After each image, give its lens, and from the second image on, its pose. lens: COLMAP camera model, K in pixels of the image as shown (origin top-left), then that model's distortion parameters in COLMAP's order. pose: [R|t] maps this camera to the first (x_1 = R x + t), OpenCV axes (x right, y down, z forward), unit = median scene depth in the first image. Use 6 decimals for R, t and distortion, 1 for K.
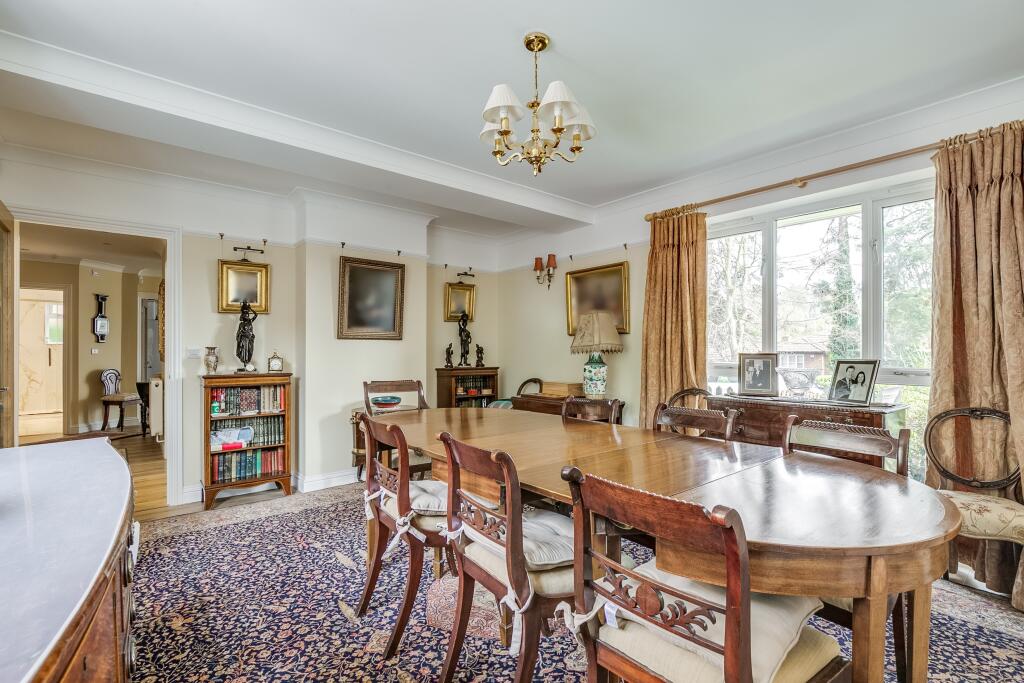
lens RADIAL K [[468.3, 0, 510.7], [0, 468.3, 347.1], [0, 0, 1]] dist [-0.005629, 0.000137]
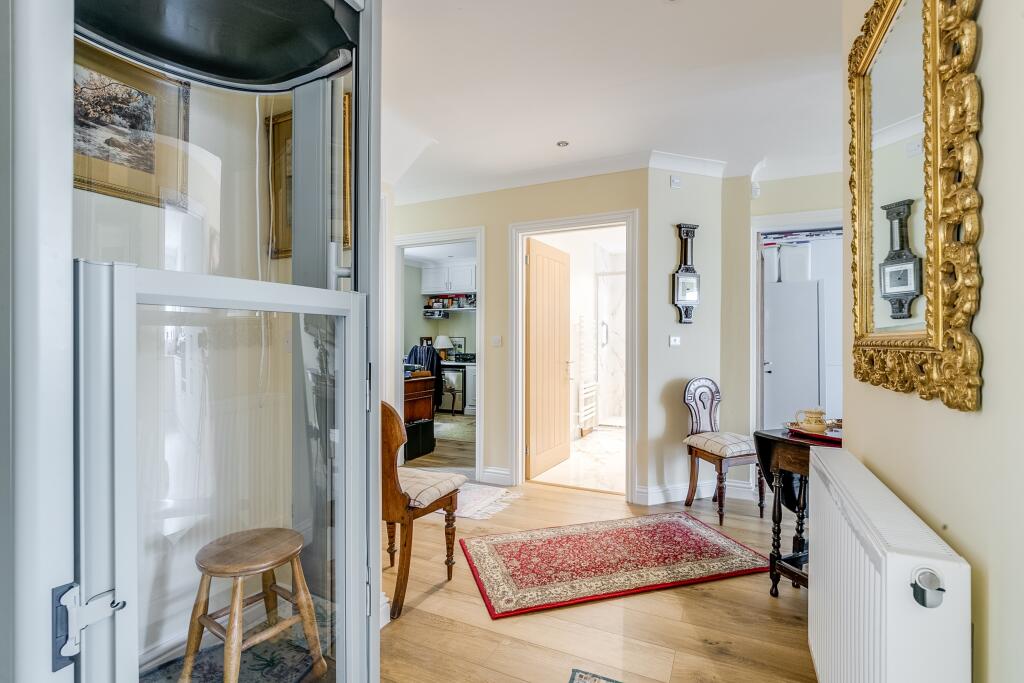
lens RADIAL K [[468.3, 0, 512.9], [0, 468.3, 341.5], [0, 0, 1]] dist [-0.005629, 0.000137]
pose [[0.434652, 0.004762, -0.900586, -0.474184], [0.001644, 0.999980, 0.006081, 0.005745], [0.900597, -0.004124, 0.434635, 0.573550]]
